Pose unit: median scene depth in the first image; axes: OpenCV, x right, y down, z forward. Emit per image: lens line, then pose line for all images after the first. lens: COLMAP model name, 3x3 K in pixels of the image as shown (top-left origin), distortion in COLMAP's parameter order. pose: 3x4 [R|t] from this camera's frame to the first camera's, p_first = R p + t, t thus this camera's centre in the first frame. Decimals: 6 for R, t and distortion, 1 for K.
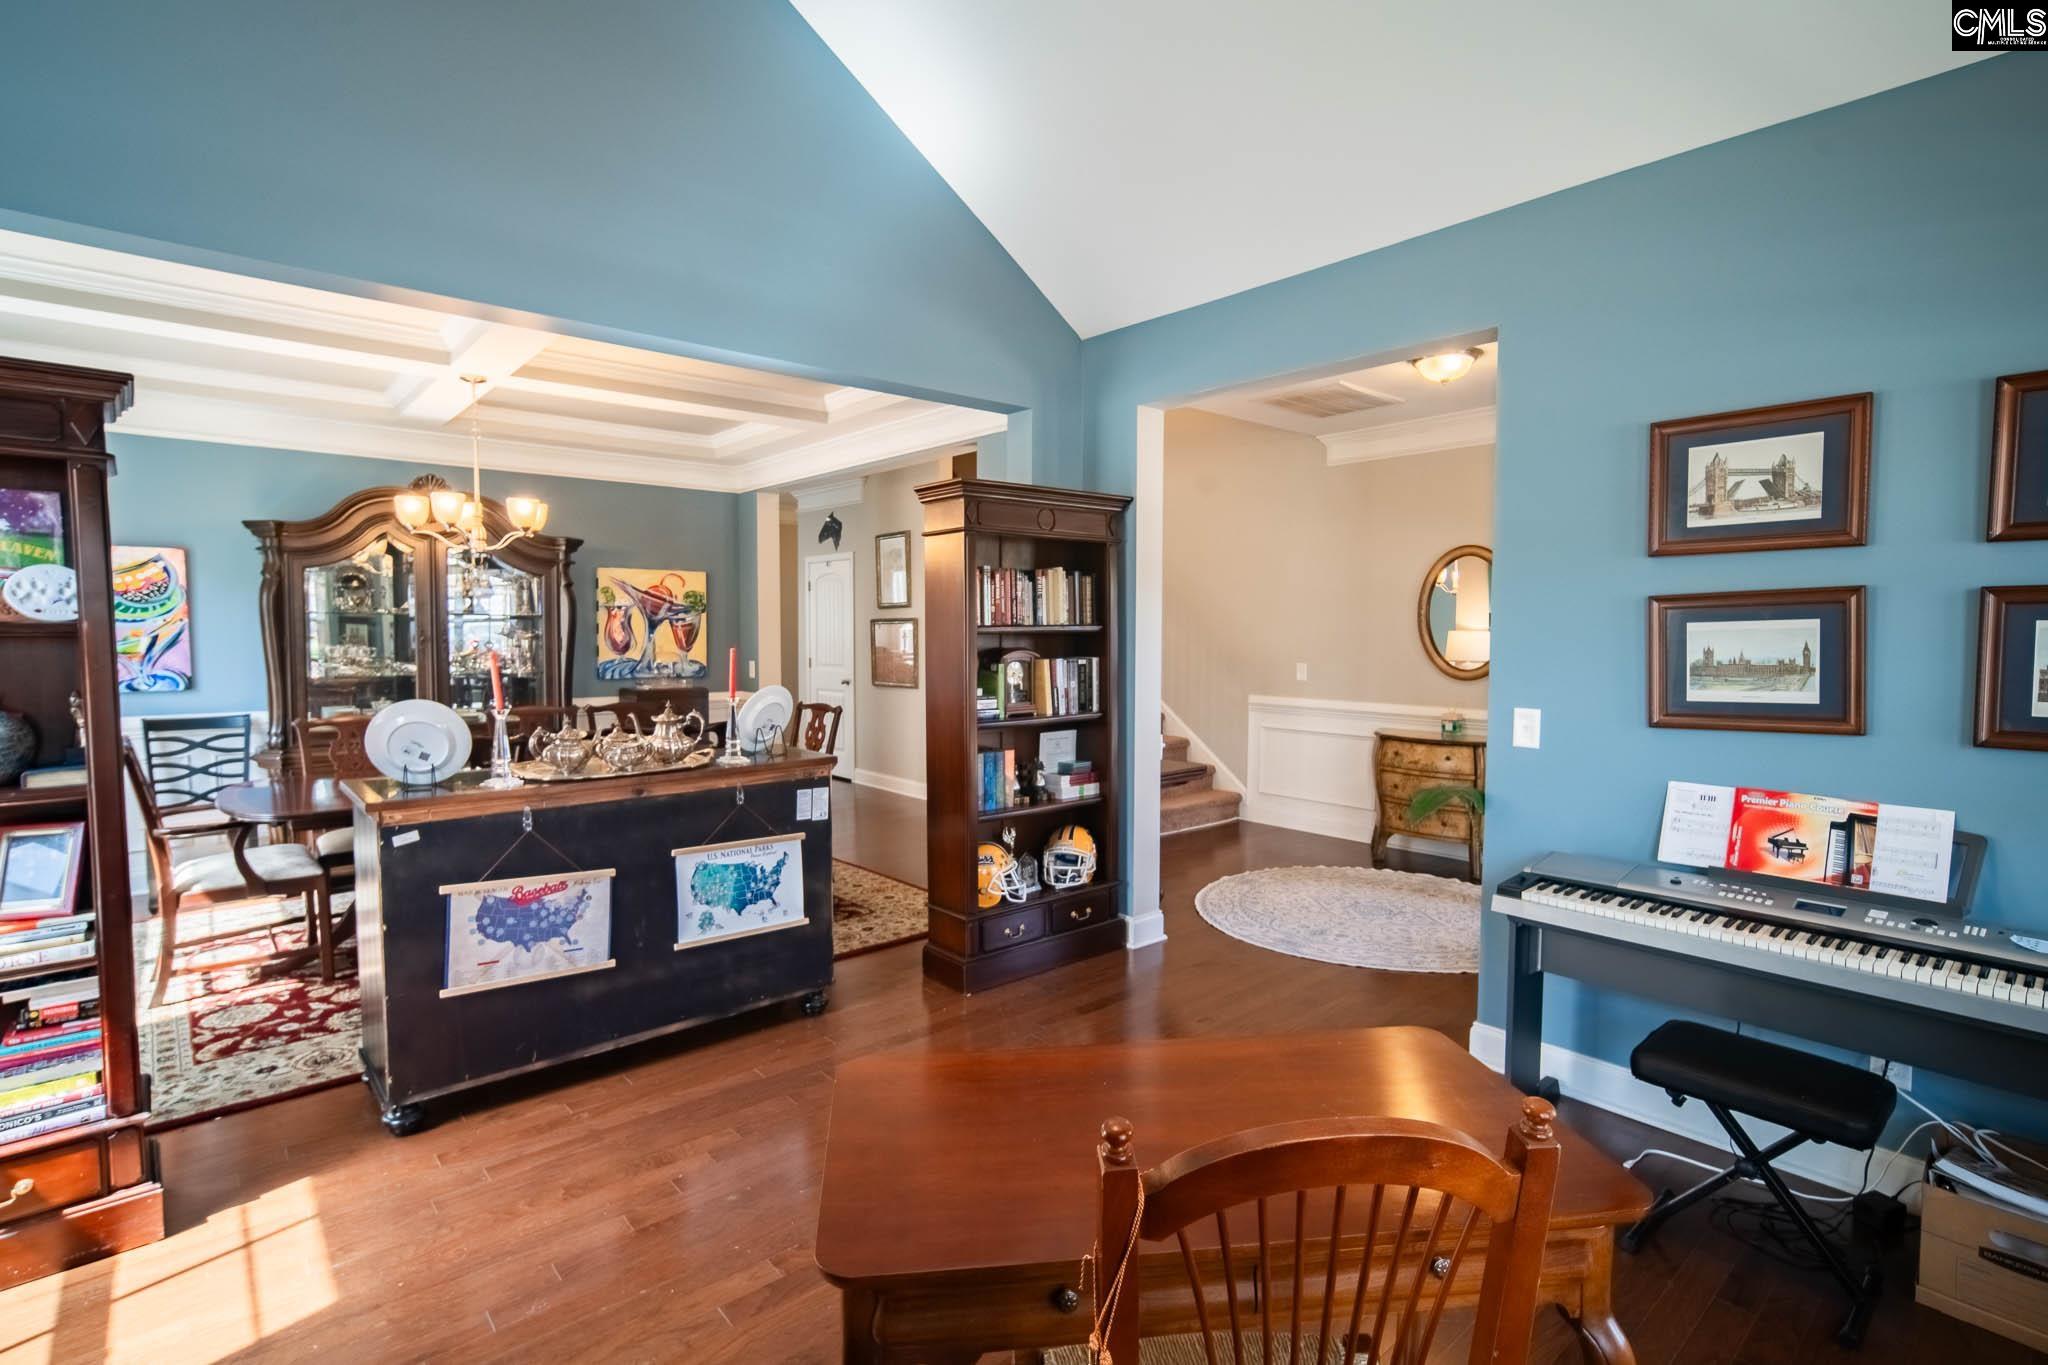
lens RADIAL K [[1004.5, 0, 1015.2], [0, 1004.5, 680.8], [0, 0, 1]] dist [-0.027916, 0.014802]
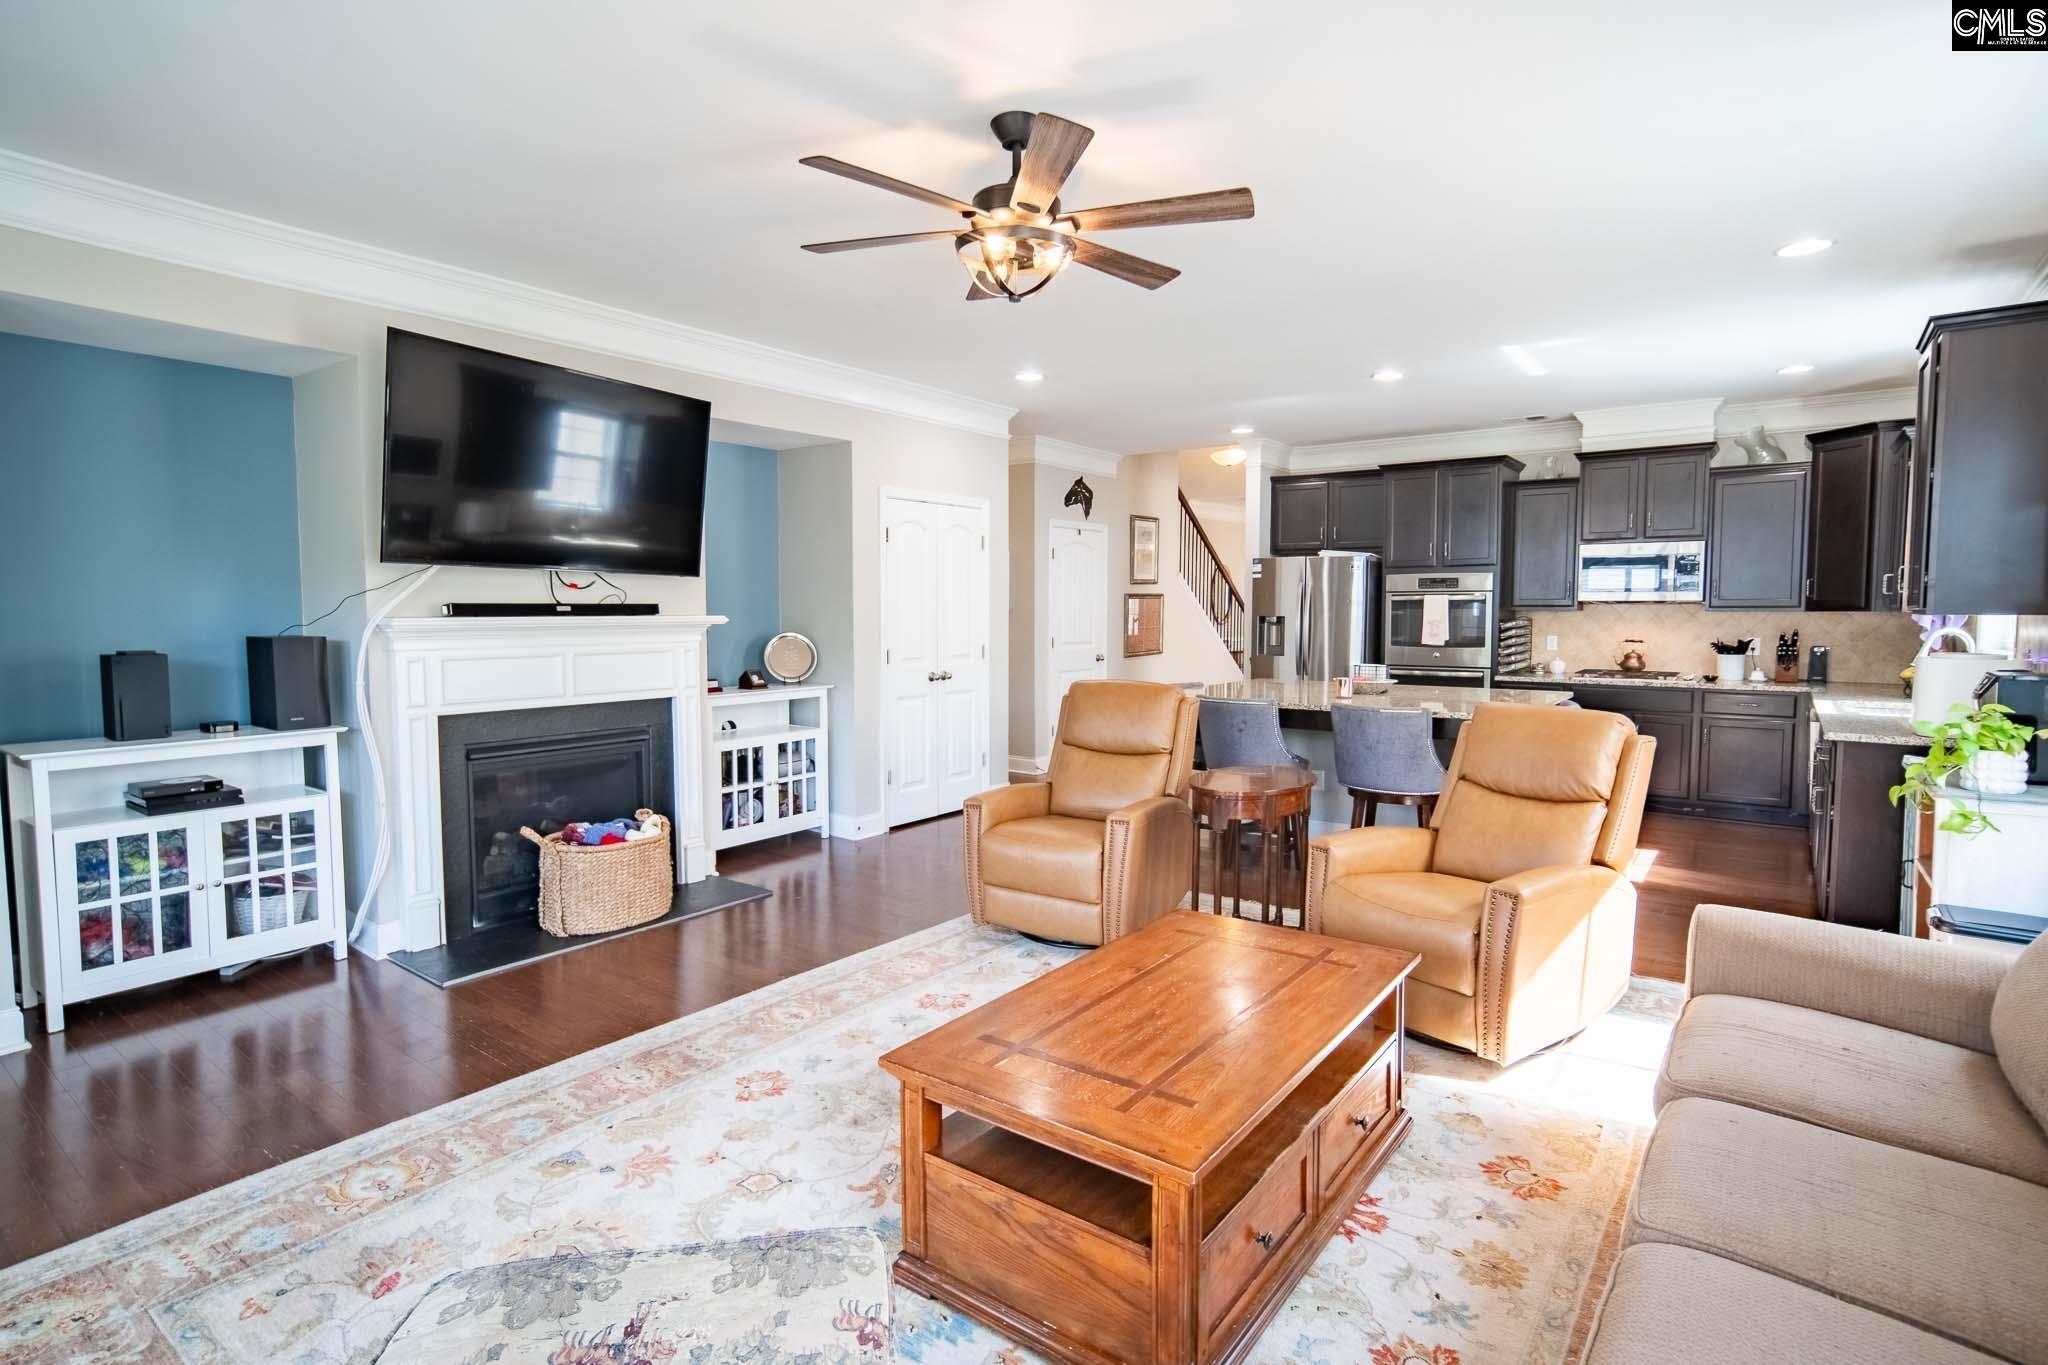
lens RADIAL K [[1035.3, 0, 1001.1], [0, 1035.3, 676.3], [0, 0, 1]] dist [-0.027955, 0.017859]
pose [[-0.215254, -0.070469, 0.974012, -1.479492], [0.054167, 0.994996, 0.083958, -0.092216], [-0.975055, 0.070832, -0.210360, 1.715628]]
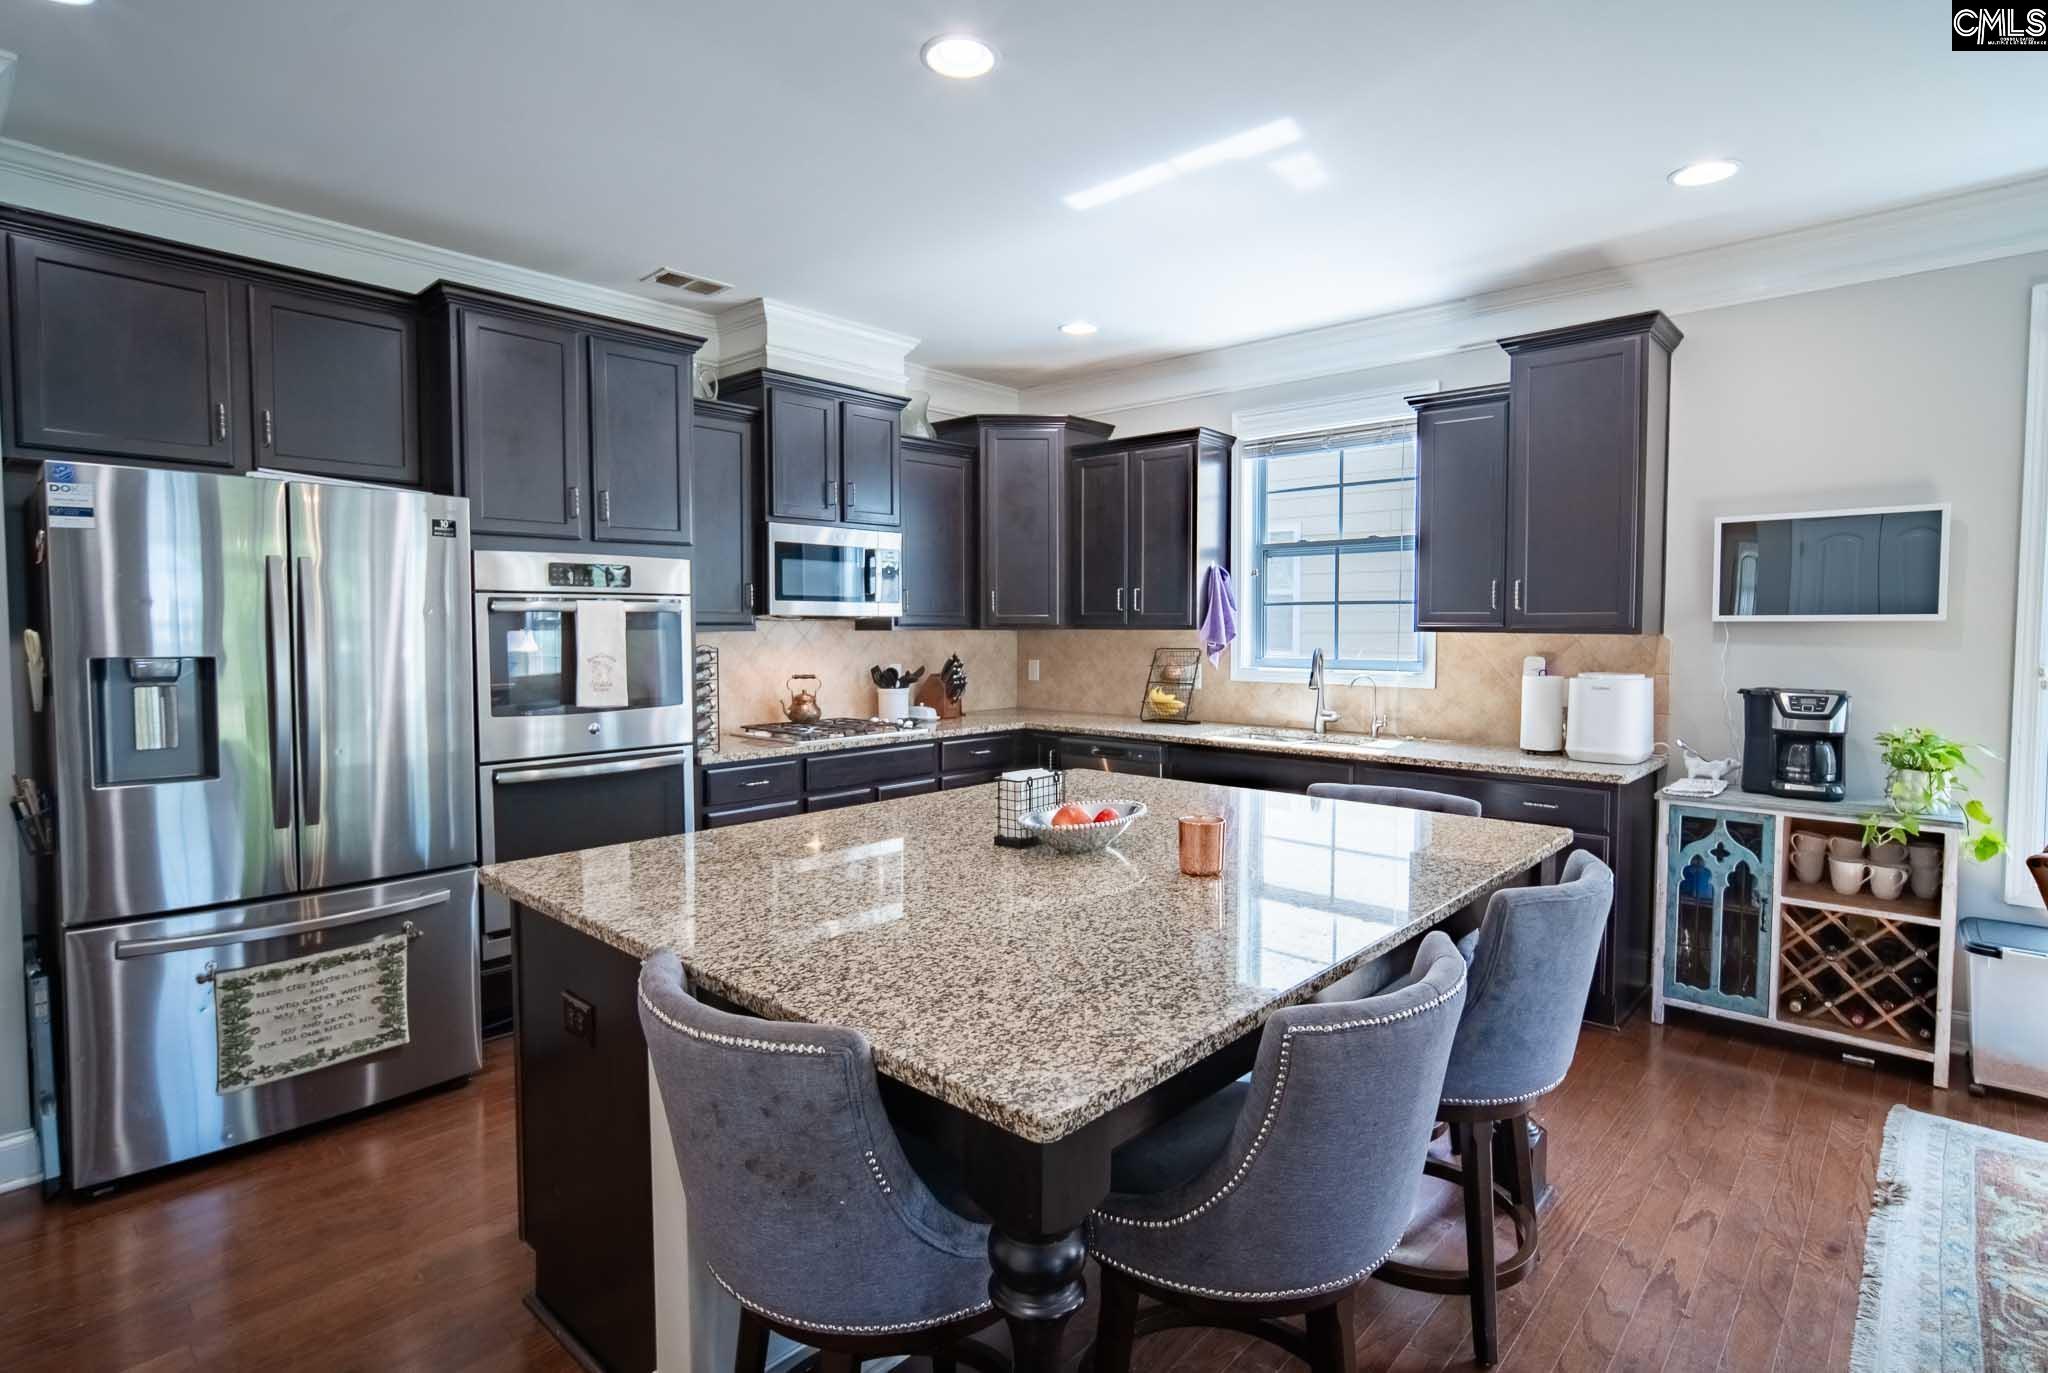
lens RADIAL K [[1004.5, 0, 1015.2], [0, 1004.5, 684.8], [0, 0, 1]] dist [-0.027916, 0.014802]
pose [[-0.993403, -0.000343, -0.114679, -0.662428], [-0.013901, 0.992983, 0.117441, -0.080764], [0.113834, 0.118260, -0.986436, 1.545490]]
